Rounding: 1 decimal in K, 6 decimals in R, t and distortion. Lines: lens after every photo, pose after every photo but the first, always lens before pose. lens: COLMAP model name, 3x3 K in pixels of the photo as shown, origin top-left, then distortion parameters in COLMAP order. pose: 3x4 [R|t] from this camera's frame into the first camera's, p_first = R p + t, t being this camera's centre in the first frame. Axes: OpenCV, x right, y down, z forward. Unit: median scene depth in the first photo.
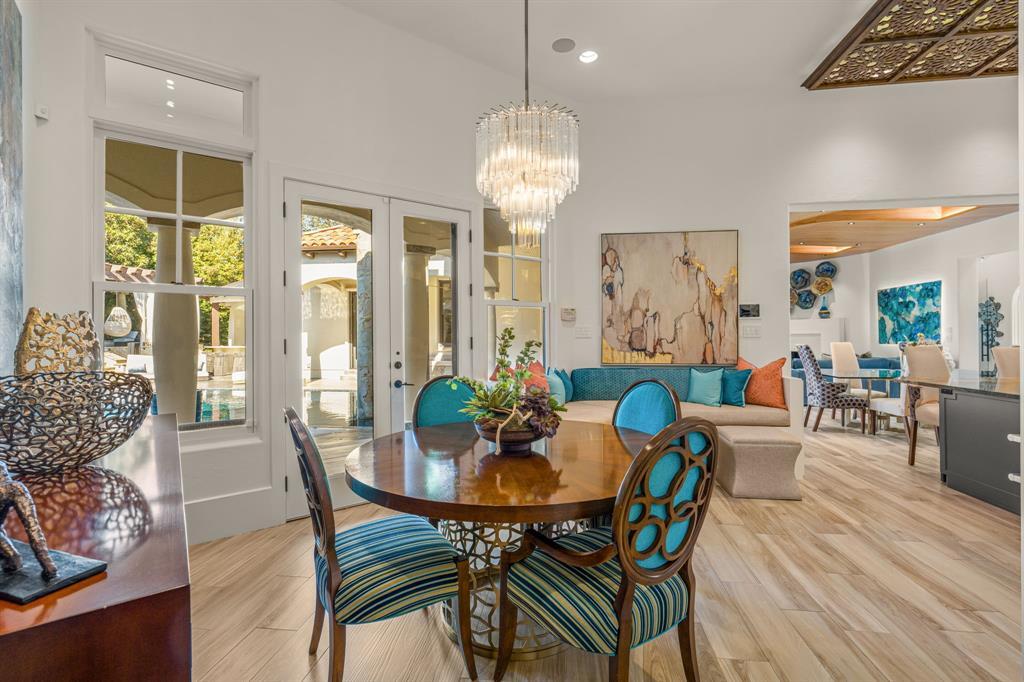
lens RADIAL K [[464.7, 0, 509.2], [0, 464.7, 332.7], [0, 0, 1]] dist [-0.009431, 0.004619]
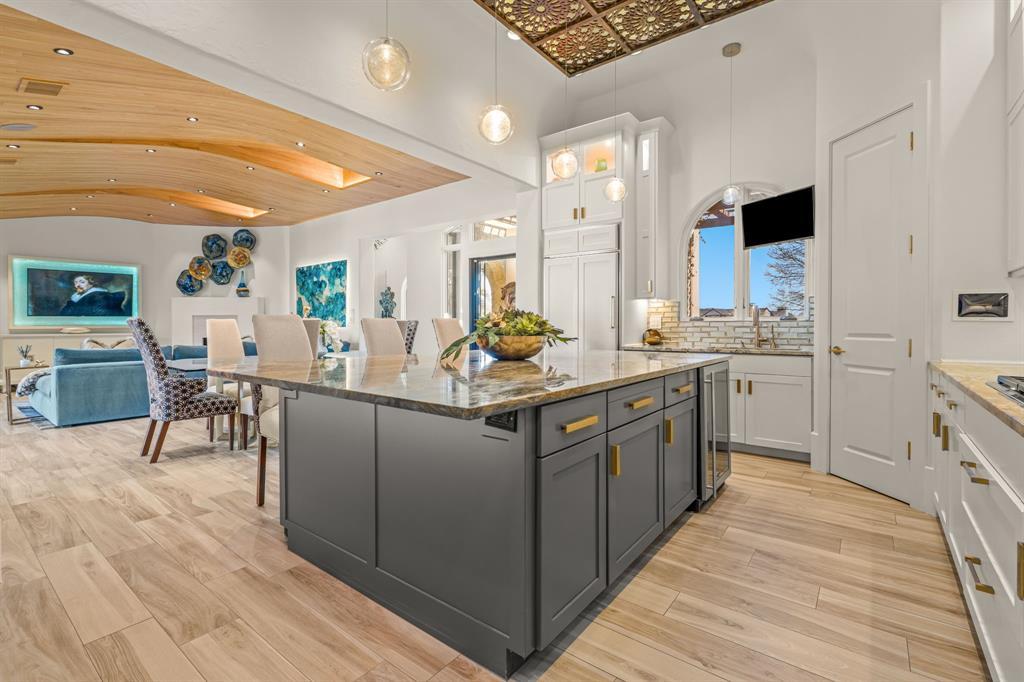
lens RADIAL K [[464.7, 0, 514.3], [0, 464.7, 328.2], [0, 0, 1]] dist [-0.009431, 0.004619]
pose [[0.496886, 0.000757, 0.867815, 0.292398], [-0.009317, 0.999947, 0.004463, 0.024872], [-0.867766, -0.010303, 0.496867, 0.232885]]
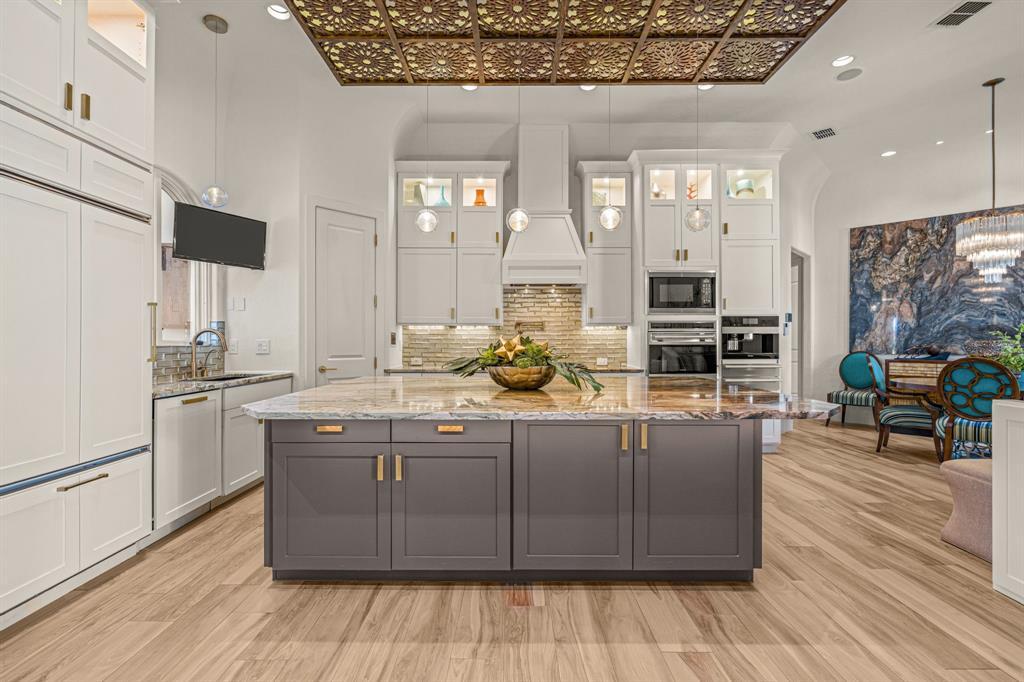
lens RADIAL K [[464.7, 0, 512.3], [0, 464.7, 340.9], [0, 0, 1]] dist [-0.009431, 0.004619]
pose [[-0.991551, 0.007653, -0.129488, 0.693553], [0.009052, 0.999907, -0.010218, 0.018057], [0.129398, -0.011304, -0.991528, 0.818349]]
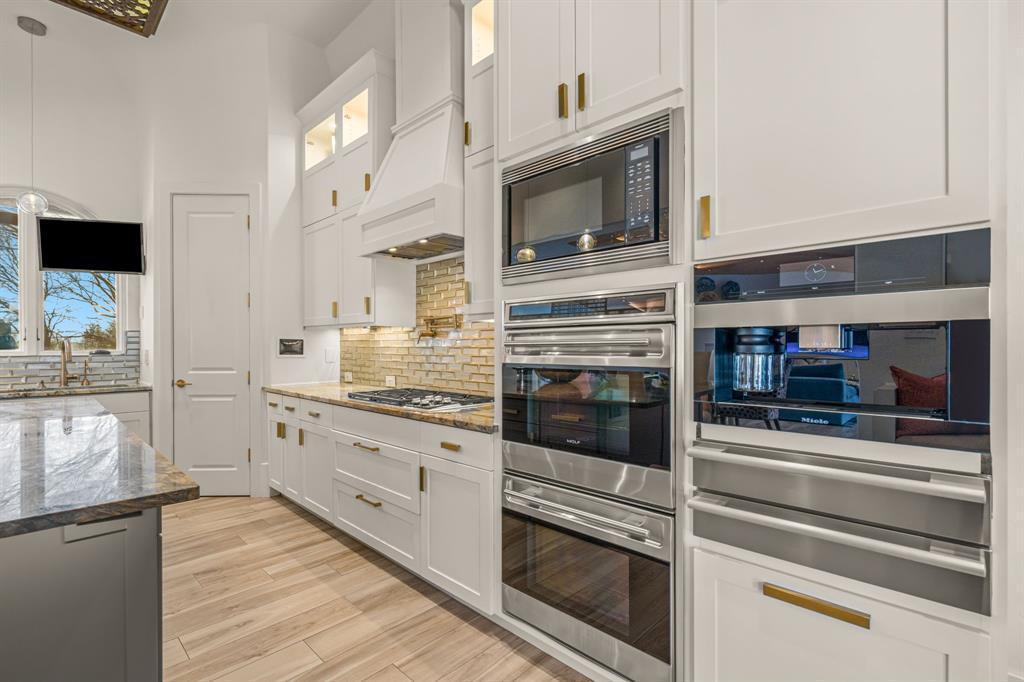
lens RADIAL K [[464.7, 0, 508.3], [0, 464.7, 350.4], [0, 0, 1]] dist [-0.009431, 0.004619]
pose [[-0.808590, 0.004800, 0.588353, 0.258056], [0.004084, 0.999988, -0.002546, 0.012170], [-0.588359, 0.000345, -0.808600, 0.386232]]
